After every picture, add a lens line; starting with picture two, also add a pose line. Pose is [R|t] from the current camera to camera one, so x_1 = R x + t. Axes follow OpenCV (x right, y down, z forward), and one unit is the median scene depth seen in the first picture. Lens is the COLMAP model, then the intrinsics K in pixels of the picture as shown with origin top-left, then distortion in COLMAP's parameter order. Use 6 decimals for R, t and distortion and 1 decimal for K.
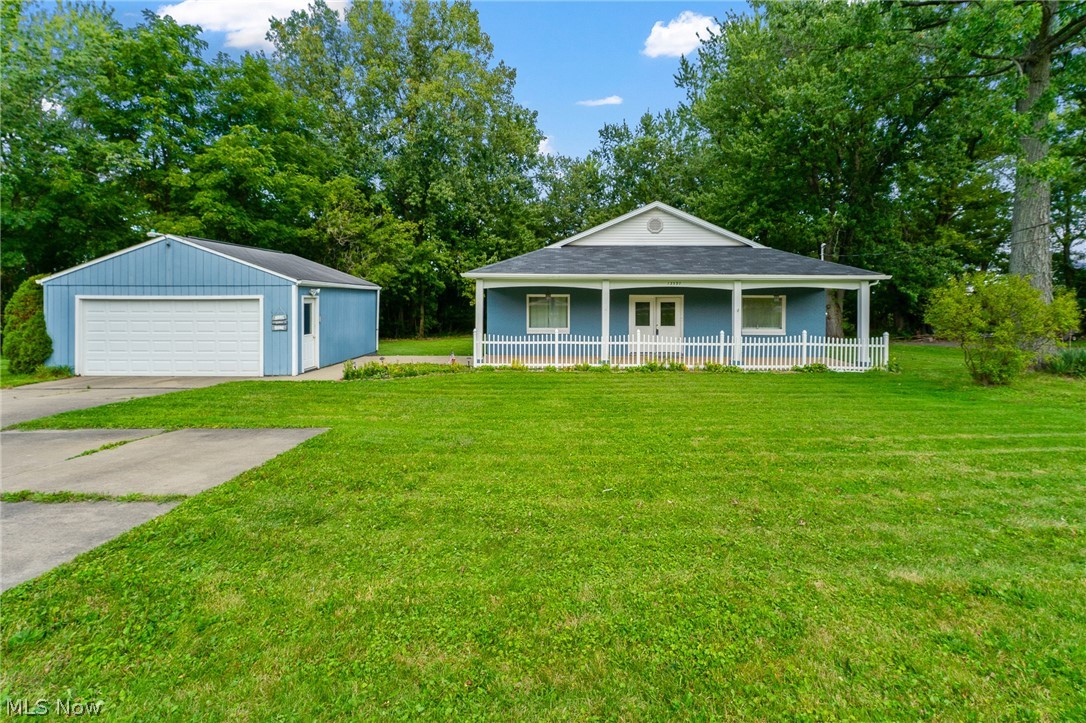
lens RADIAL K [[436.5, 0, 550.6], [0, 436.5, 359.5], [0, 0, 1]] dist [-0.000117, 0.000043]
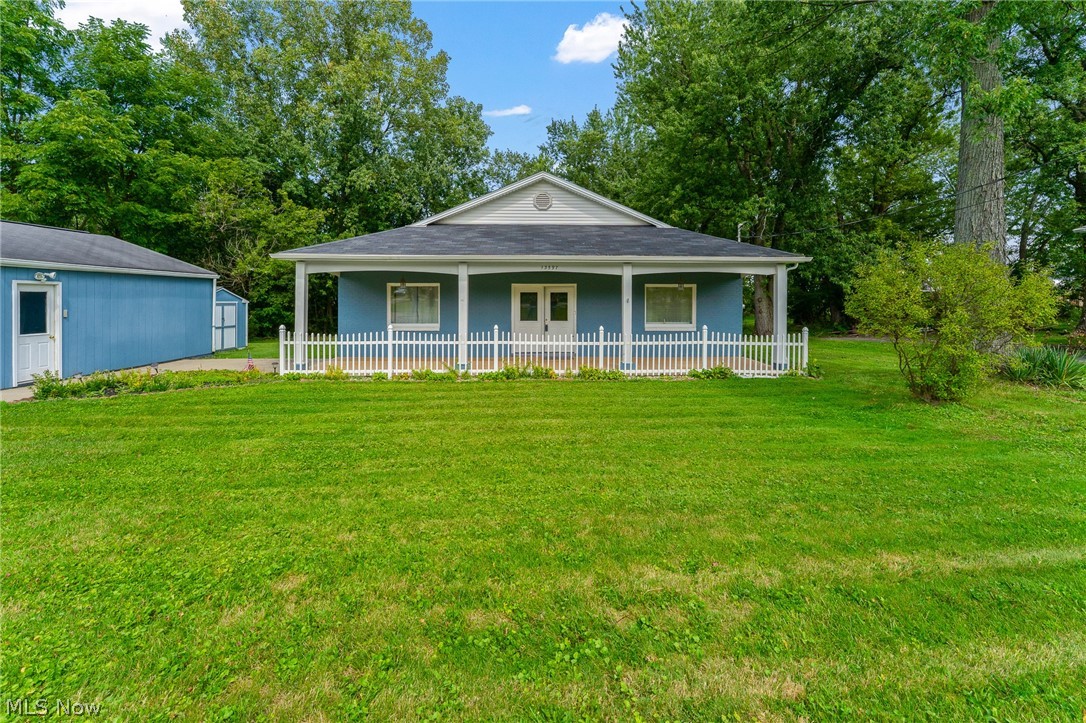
lens RADIAL K [[407.9, 0, 541.2], [0, 407.9, 355.5], [0, 0, 1]] dist [-0.001552, -0.000234]
pose [[0.999327, -0.007373, 0.035939, 0.223368], [0.007207, 0.999963, 0.004757, -0.015051], [-0.035973, -0.004495, 0.999343, 0.233388]]
